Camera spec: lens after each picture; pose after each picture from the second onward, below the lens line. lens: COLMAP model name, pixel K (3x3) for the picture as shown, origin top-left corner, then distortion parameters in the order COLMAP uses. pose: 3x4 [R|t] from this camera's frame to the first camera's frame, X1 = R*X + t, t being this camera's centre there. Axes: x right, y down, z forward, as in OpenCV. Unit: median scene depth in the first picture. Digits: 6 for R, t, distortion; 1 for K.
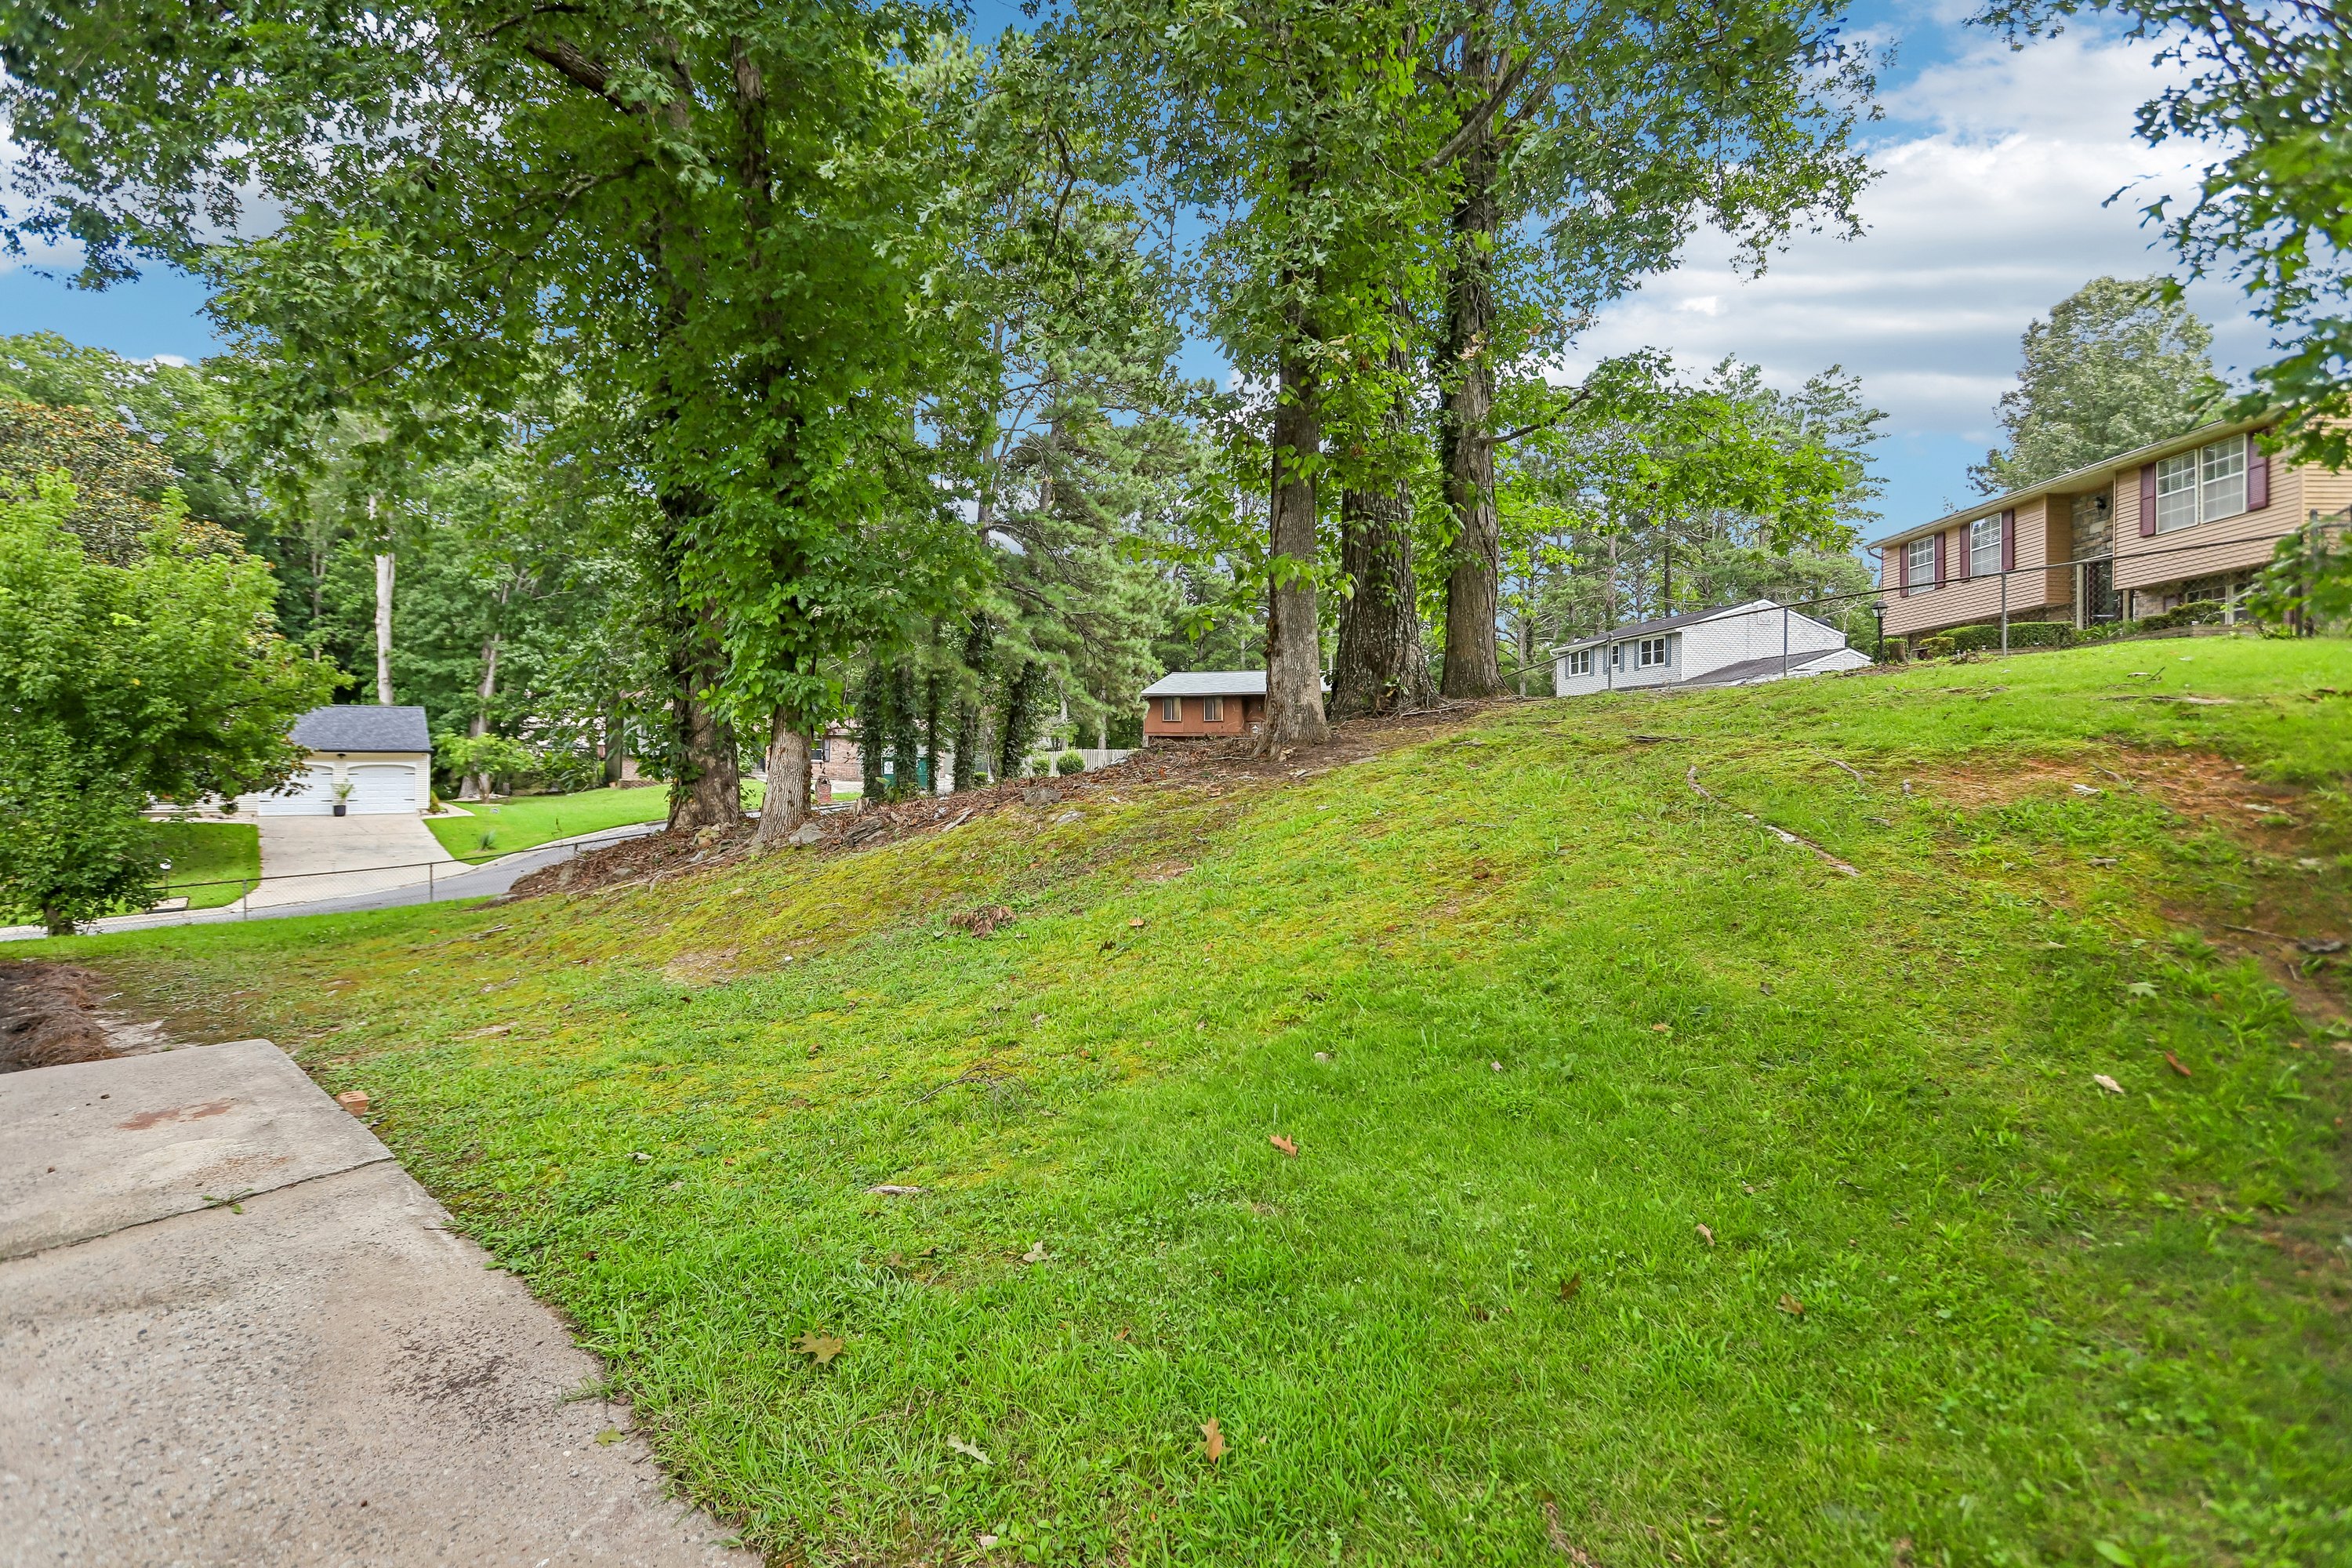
lens RADIAL K [[1104.0, 0, 1163.6], [0, 1104.0, 743.8], [0, 0, 1]] dist [-0.050986, 0.017927]
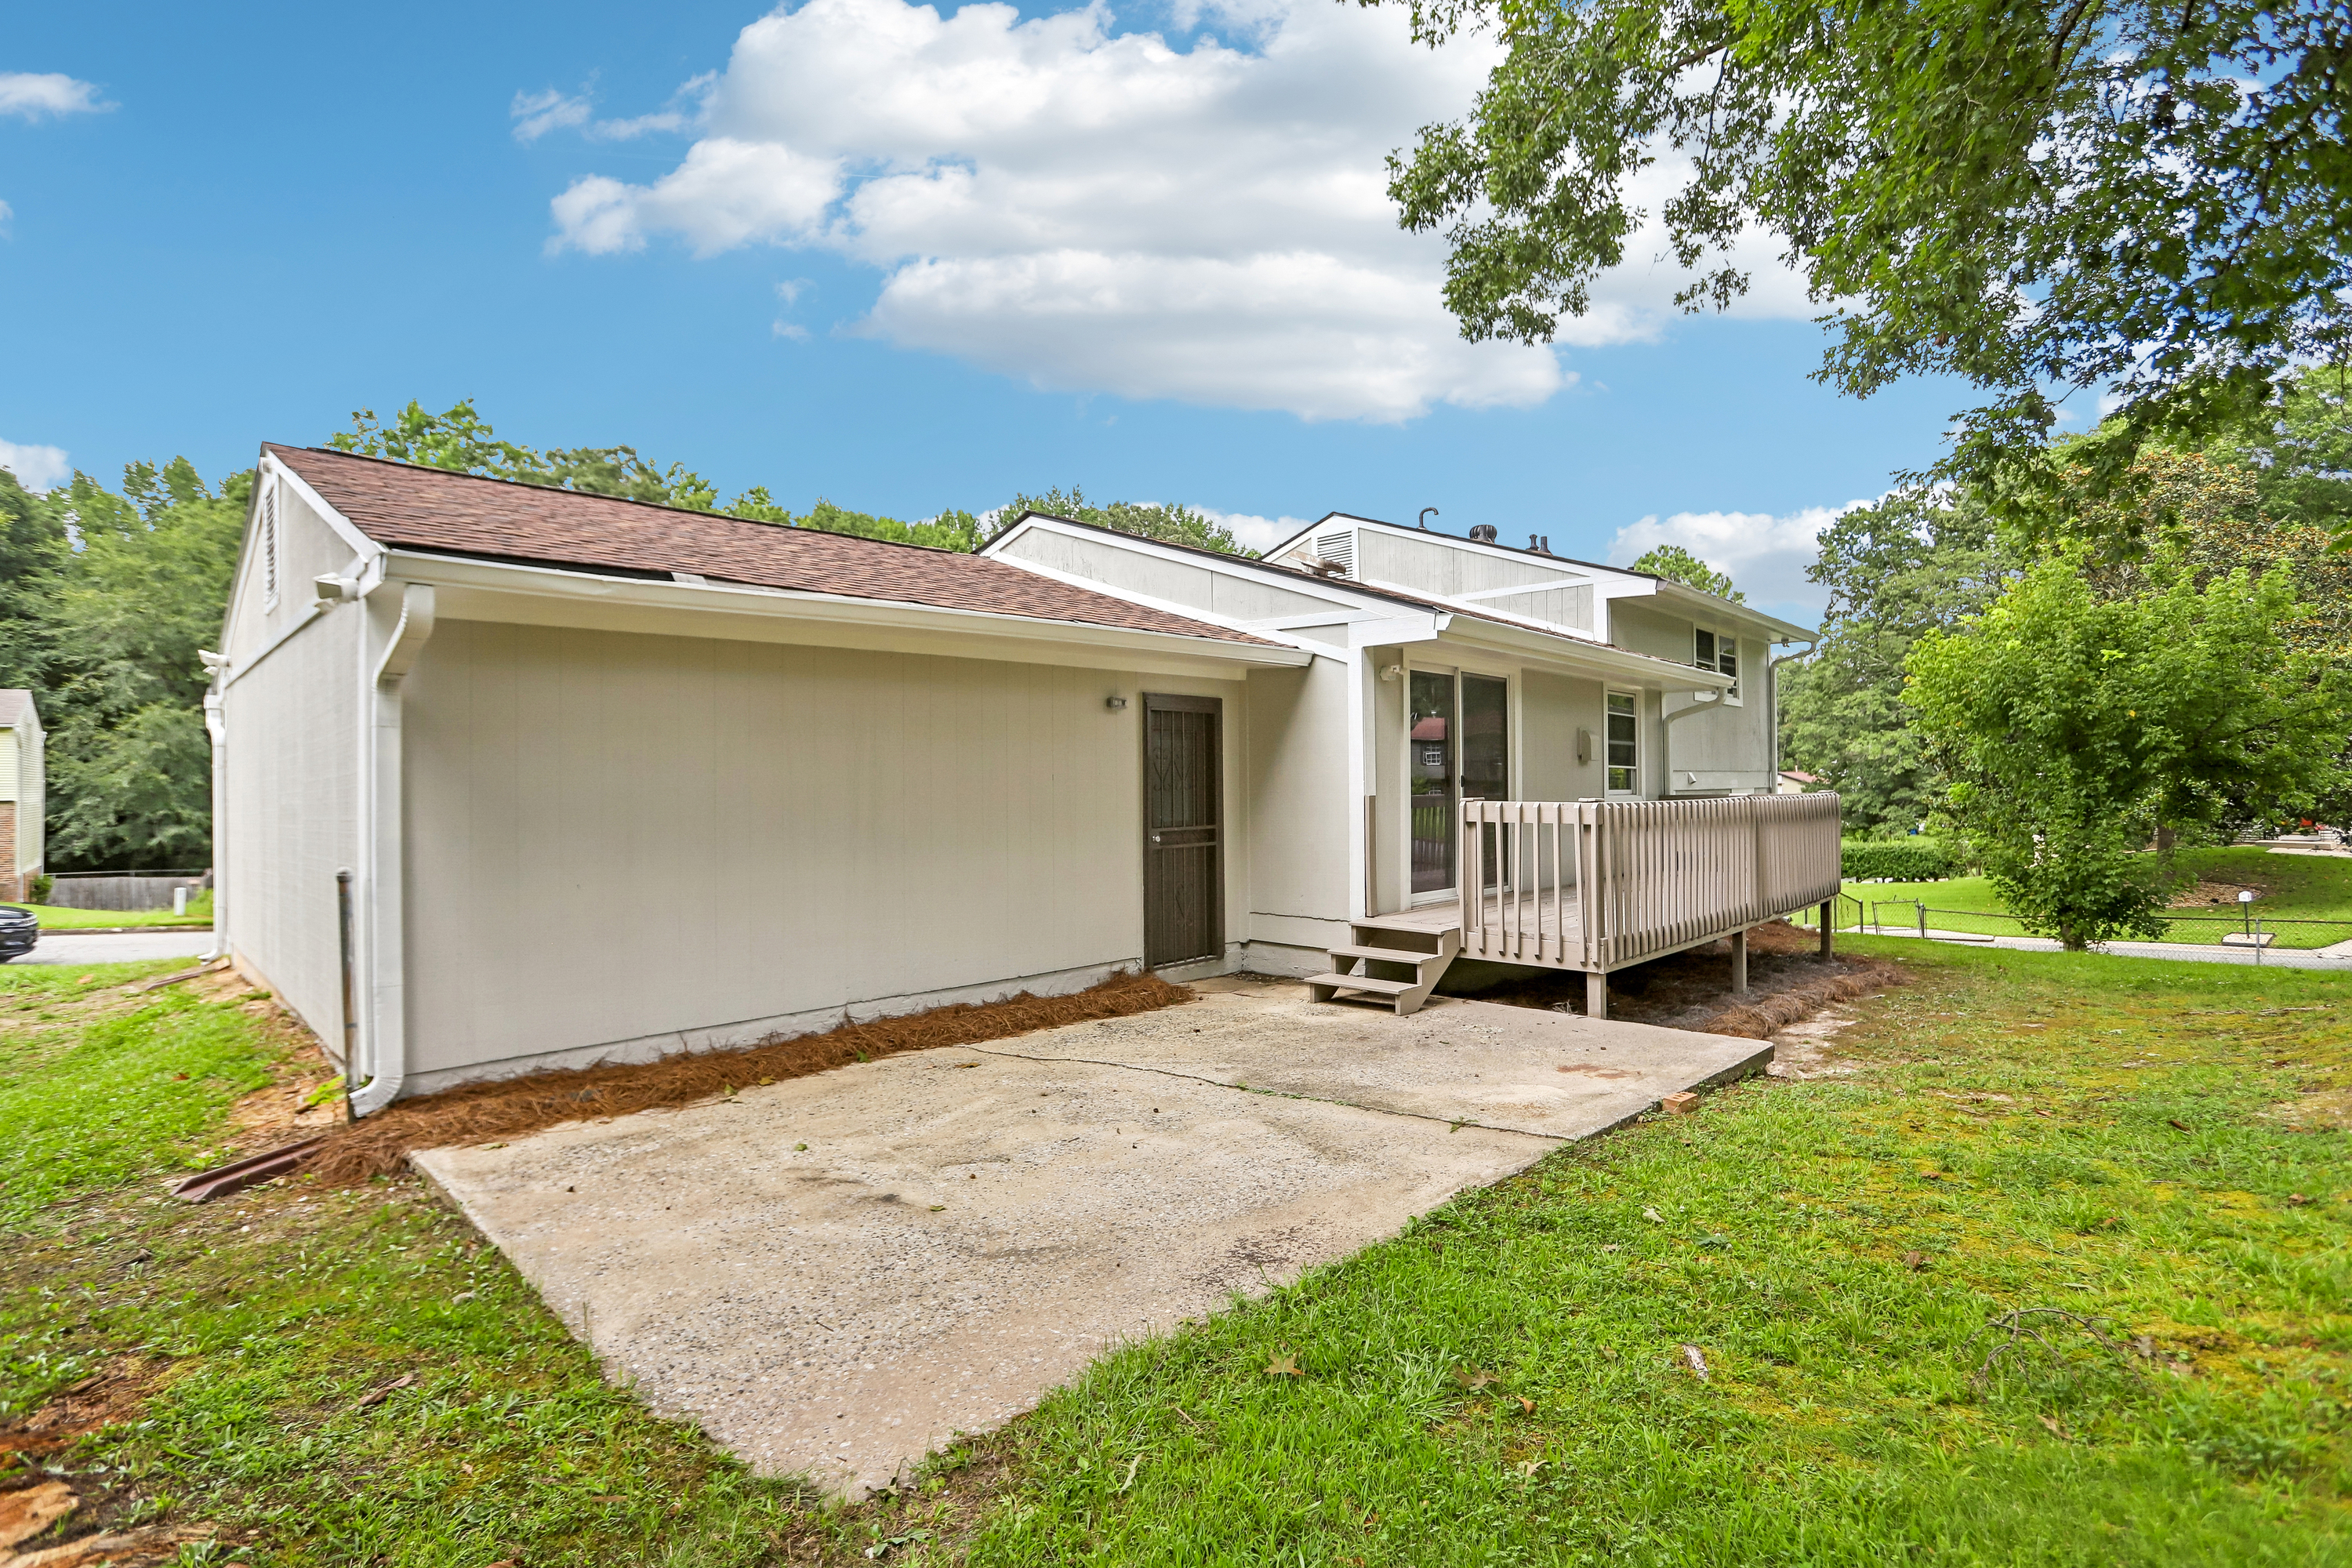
lens RADIAL K [[1104.0, 0, 1176.7], [0, 1104.0, 784.1], [0, 0, 1]] dist [-0.050986, 0.017927]
pose [[-0.054469, -0.012413, -0.998438, 0.114145], [0.025655, 0.999575, -0.013827, 0.000381], [0.998186, -0.026368, -0.054127, 0.147494]]
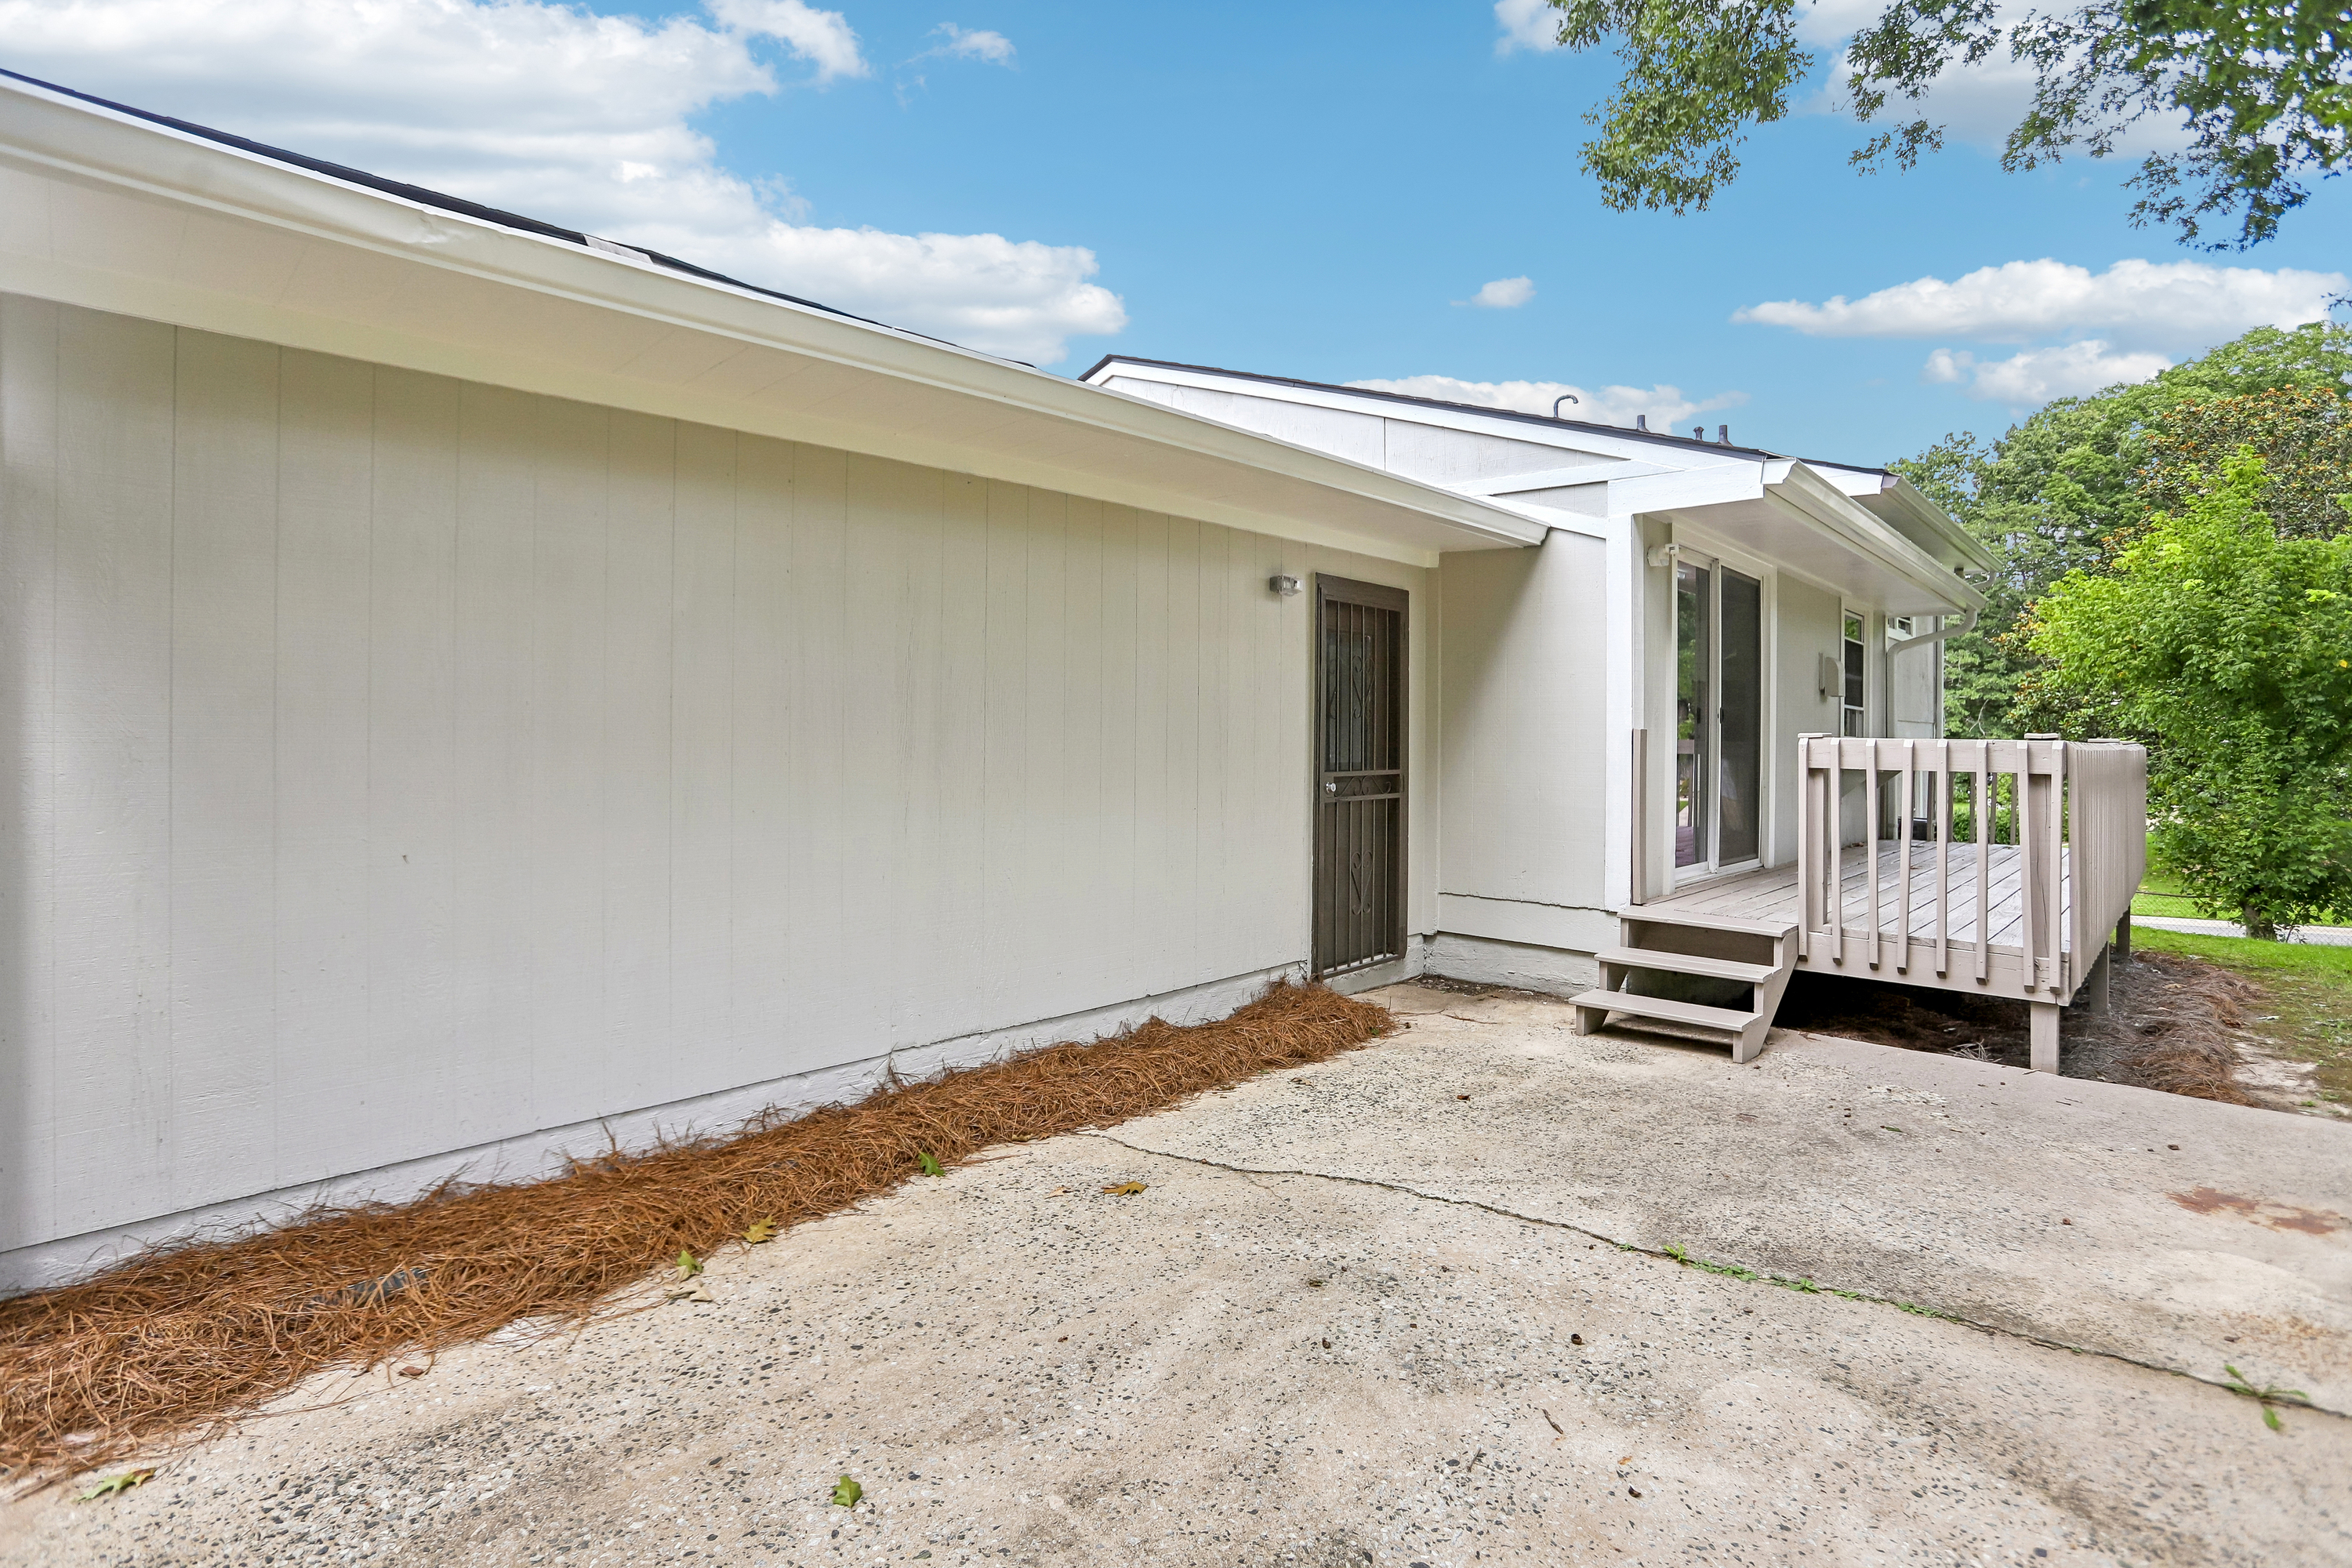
lens RADIAL K [[1104.0, 0, 1172.3], [0, 1104.0, 745.7], [0, 0, 1]] dist [-0.050986, 0.017927]
pose [[-0.045266, -0.007478, -0.998947, -0.041348], [0.009887, 0.999920, -0.007934, 0.007305], [0.998926, -0.010236, -0.045188, 0.076891]]
